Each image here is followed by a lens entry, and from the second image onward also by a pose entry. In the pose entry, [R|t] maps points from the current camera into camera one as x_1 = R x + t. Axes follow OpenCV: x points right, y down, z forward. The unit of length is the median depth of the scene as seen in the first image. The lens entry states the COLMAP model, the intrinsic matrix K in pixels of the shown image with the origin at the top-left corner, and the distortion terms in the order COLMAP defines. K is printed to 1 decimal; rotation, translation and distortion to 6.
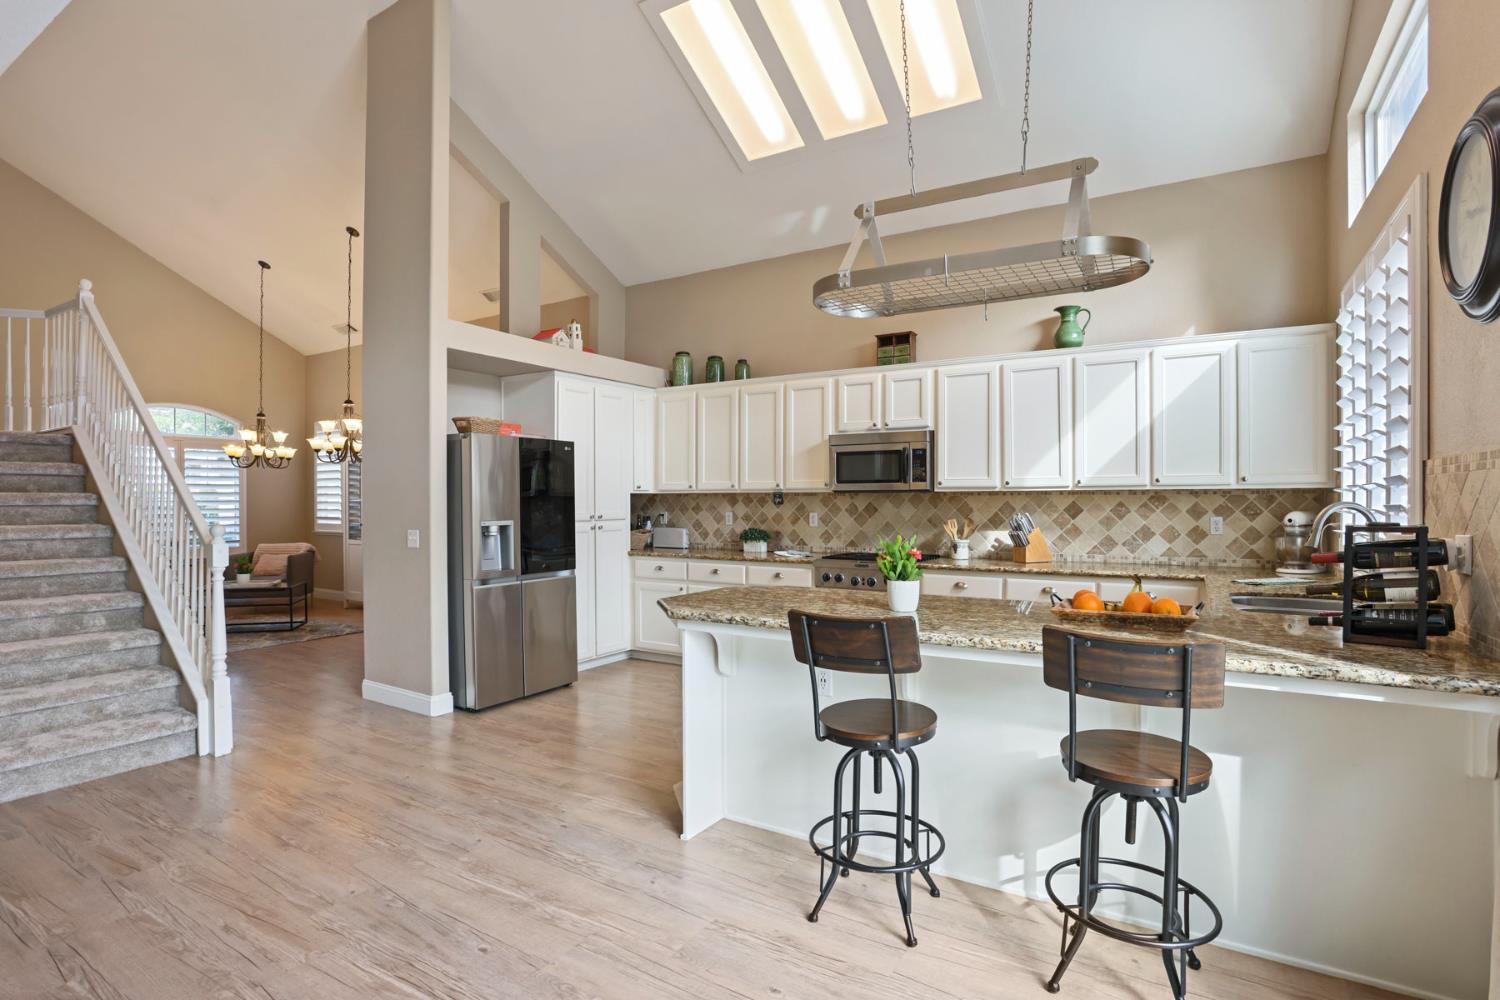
lens RADIAL K [[737.9, 0, 740.7], [0, 737.9, 505.6], [0, 0, 1]] dist [-0.072830, 0.030326]
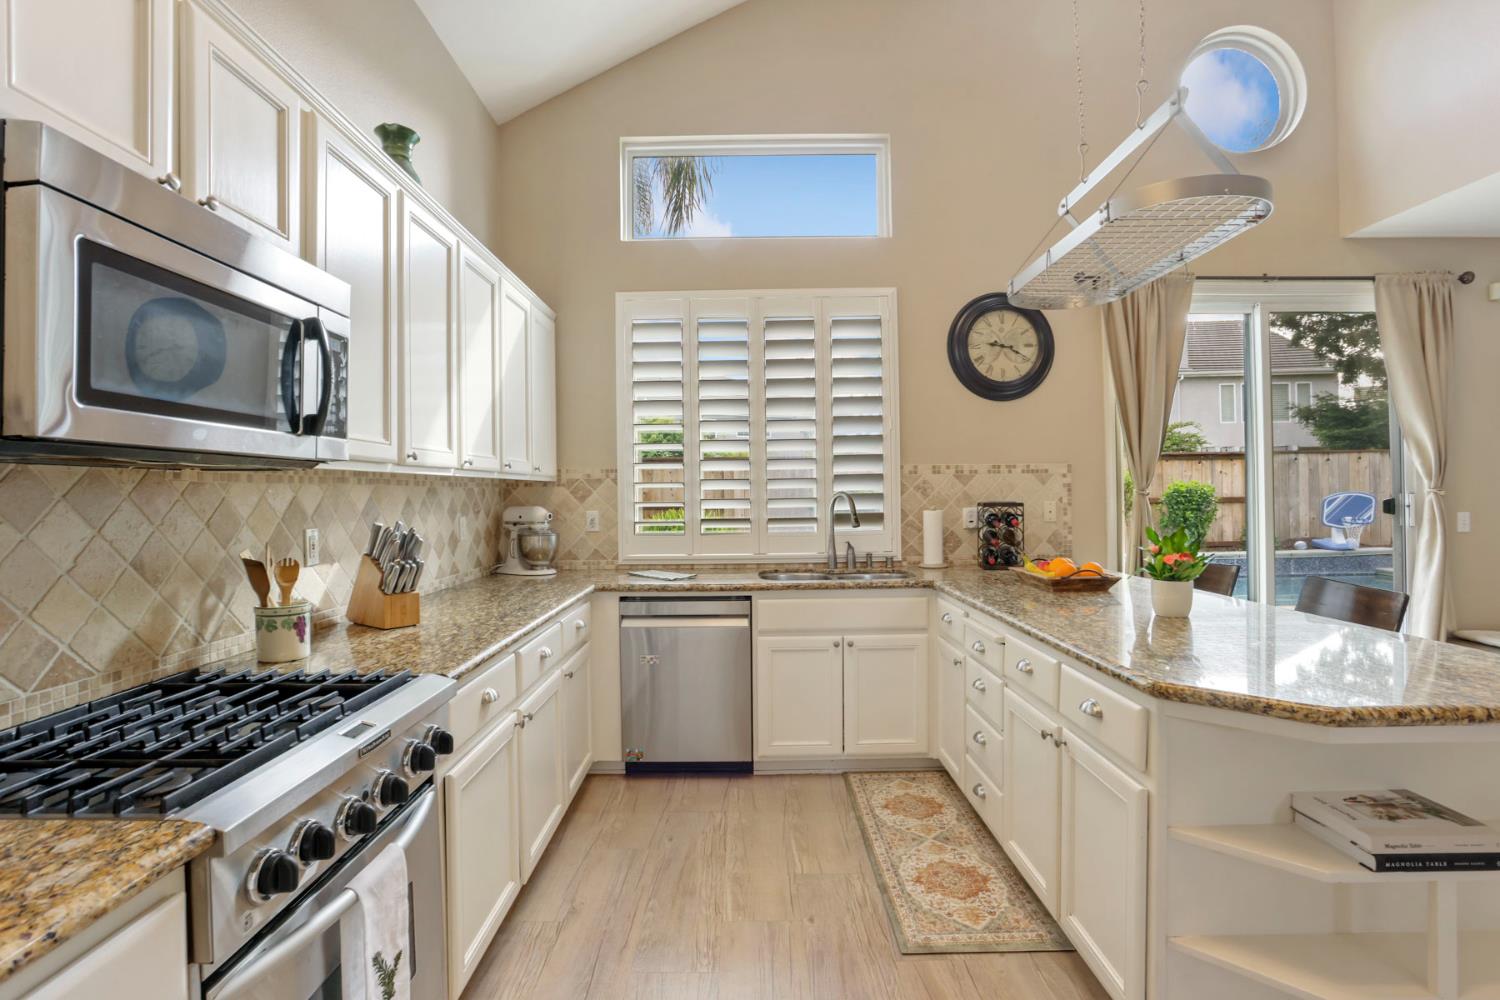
lens RADIAL K [[728.5, 0, 735.4], [0, 728.5, 491.6], [0, 0, 1]] dist [-0.080757, 0.036226]
pose [[-0.510996, 0.009634, 0.859529, -0.120013], [0.017290, 0.999850, -0.000928, -0.004712], [-0.859409, 0.014387, -0.511086, 1.062939]]
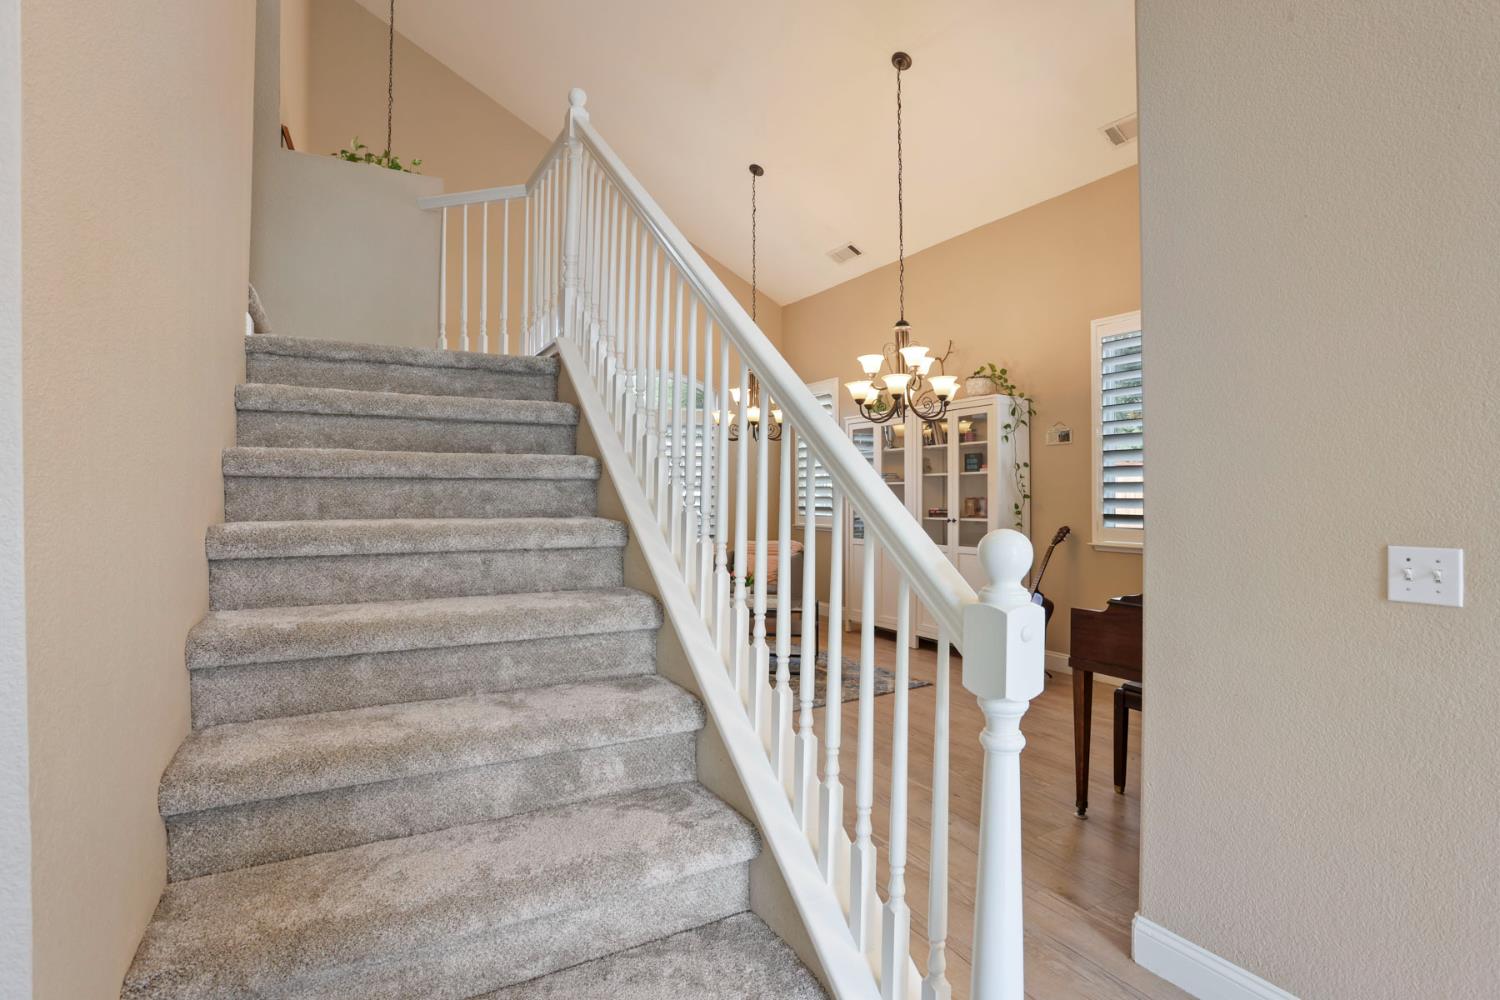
lens RADIAL K [[728.5, 0, 735.4], [0, 728.5, 491.6], [0, 0, 1]] dist [-0.080757, 0.036226]
pose [[0.872000, -0.003126, -0.489496, -0.531745], [-0.001015, 0.999966, -0.008194, 0.011265], [0.489504, 0.007642, 0.871967, 0.560414]]
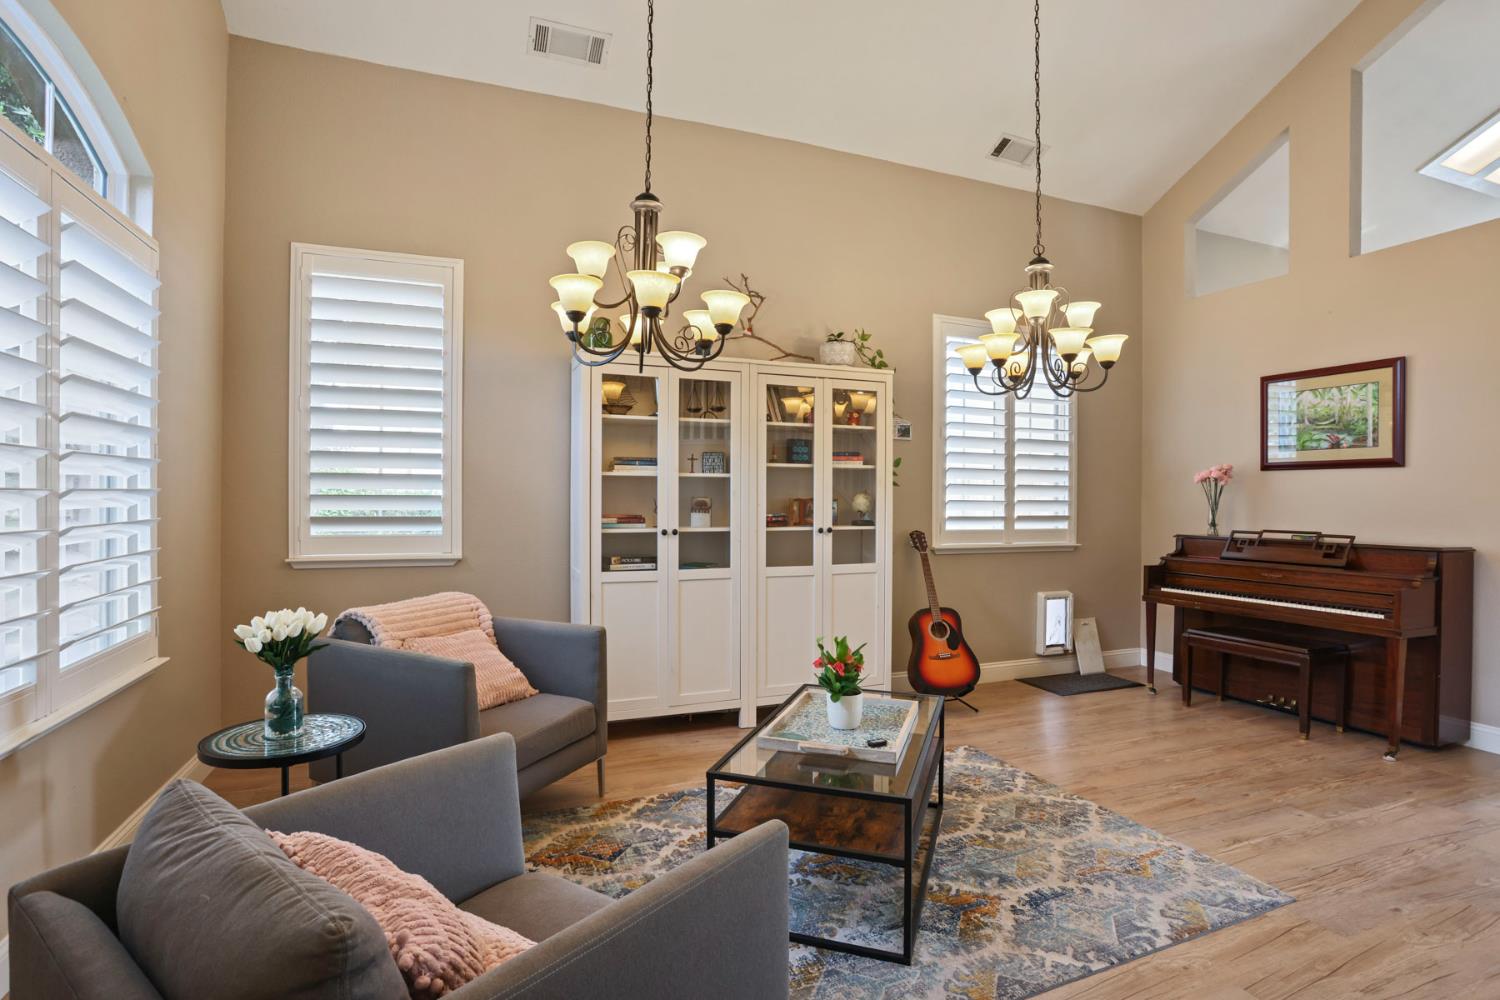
lens RADIAL K [[728.5, 0, 735.4], [0, 728.5, 491.6], [0, 0, 1]] dist [-0.080757, 0.036226]
pose [[0.609733, 0.011747, 0.792519, -1.501025], [-0.001582, 0.999906, -0.013604, 0.014754], [-0.792605, 0.007041, 0.609695, 1.288531]]
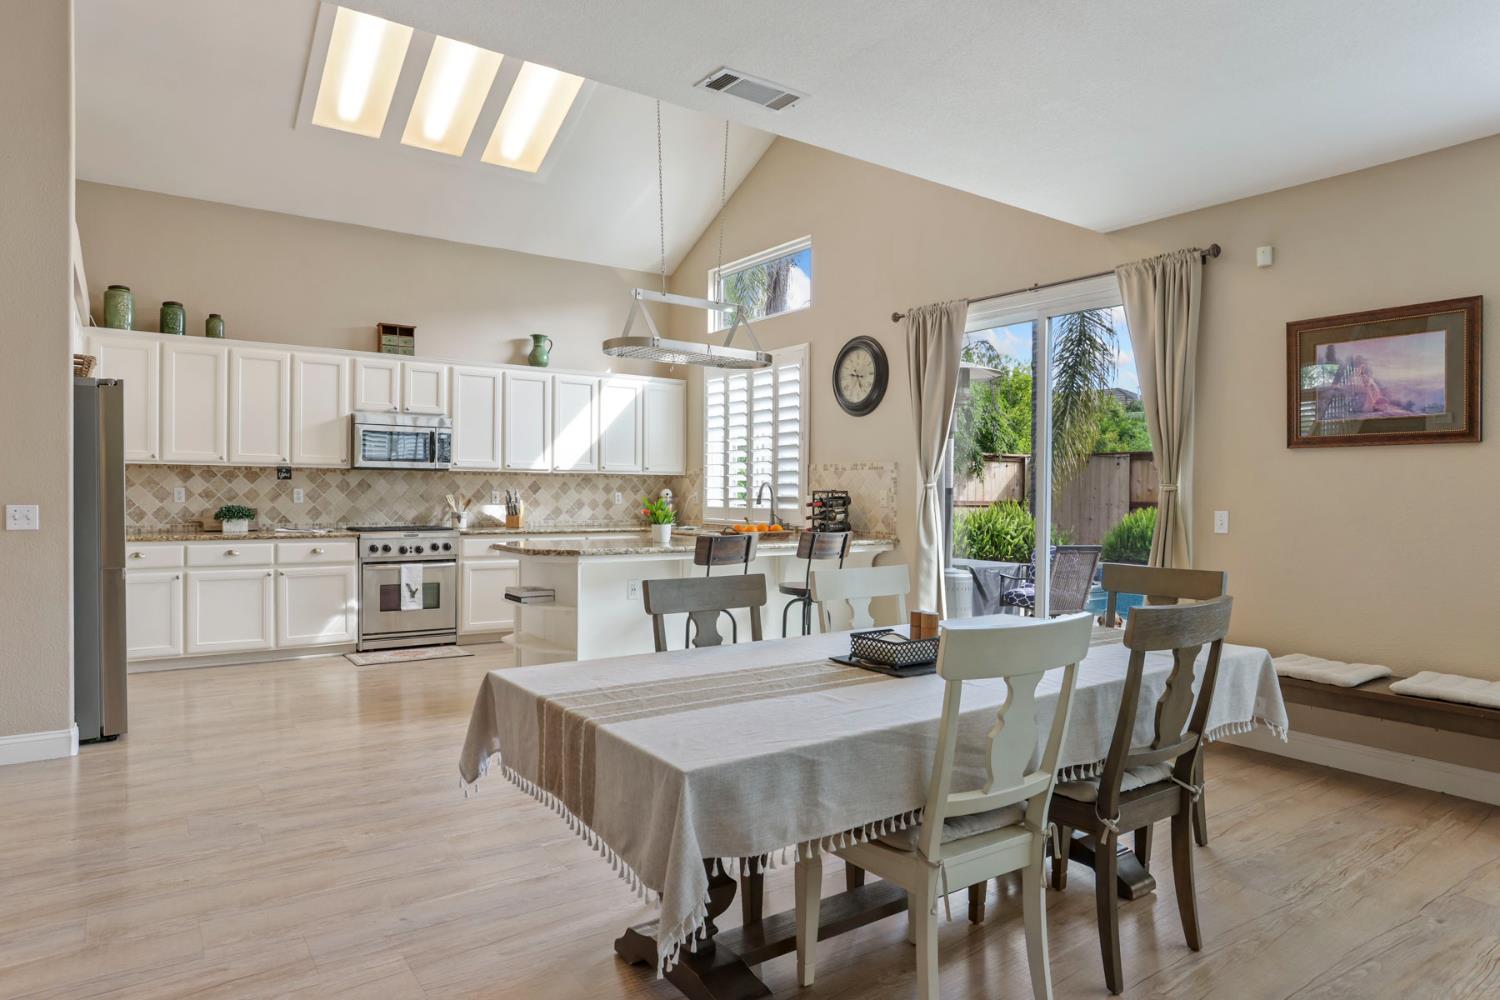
lens RADIAL K [[893.7, 0, 730.0], [0, 893.7, 505.3], [0, 0, 1]] dist [-0.067096, 0.063959]
pose [[0.406685, -0.007787, 0.913535, -0.906684], [-0.005366, 0.999926, 0.010912, 0.019402], [-0.913553, -0.009340, 0.406614, 0.011168]]
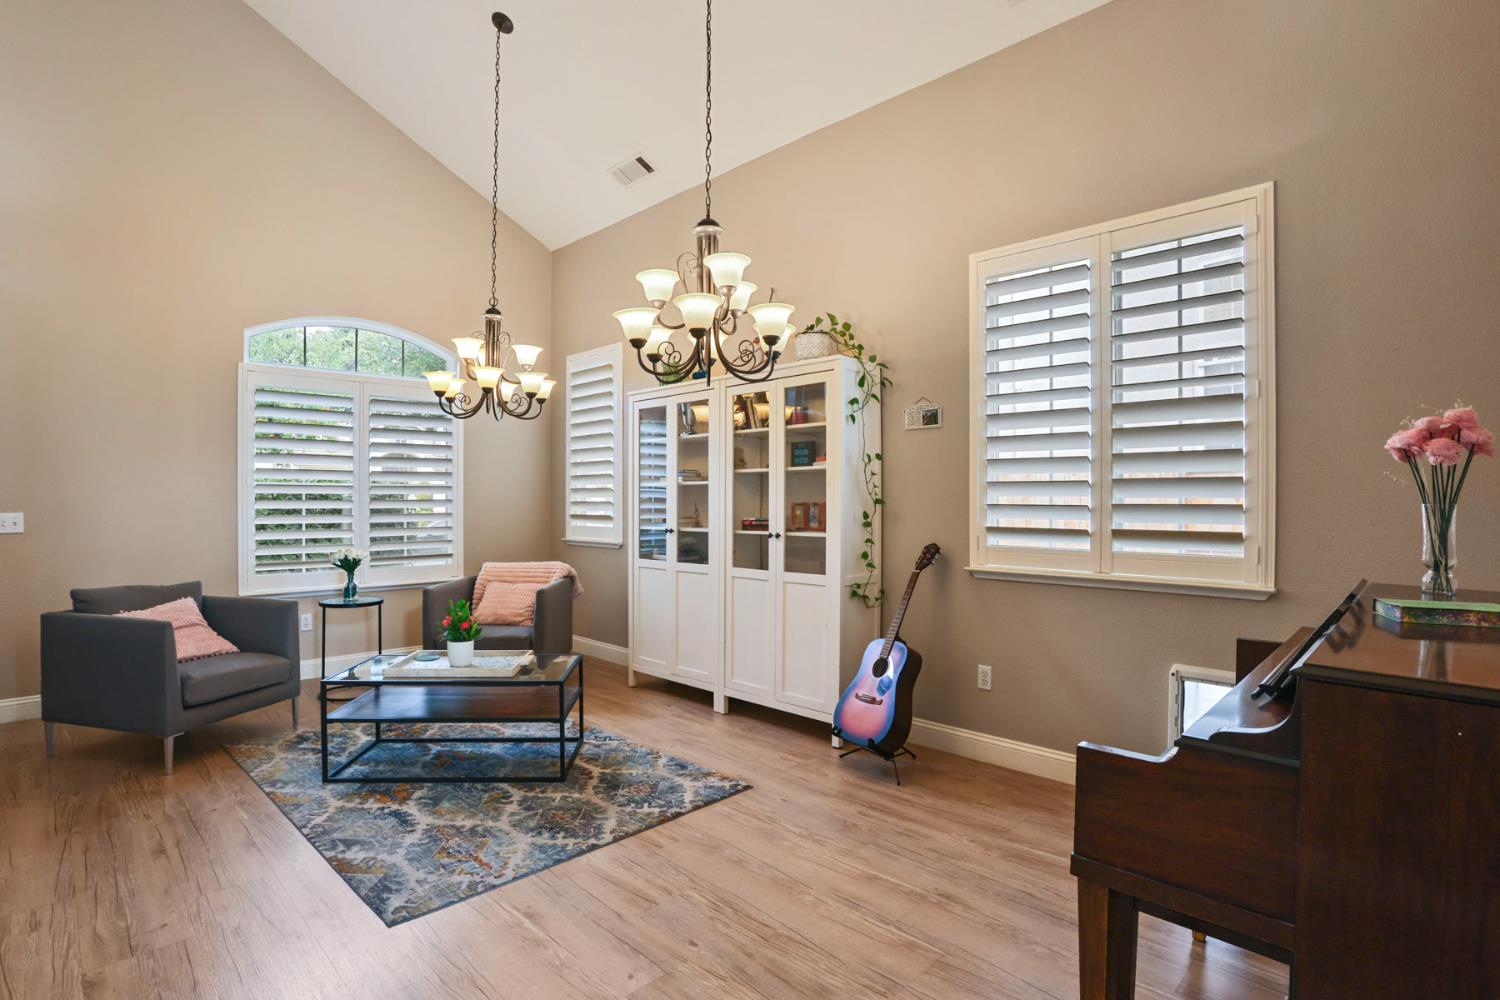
lens RADIAL K [[737.9, 0, 740.7], [0, 737.9, 505.6], [0, 0, 1]] dist [-0.072830, 0.030326]
pose [[0.972150, 0.003335, -0.234335, -0.636402], [-0.003079, 0.999994, 0.001459, 0.012857], [0.234338, -0.000697, 0.972155, 0.913857]]
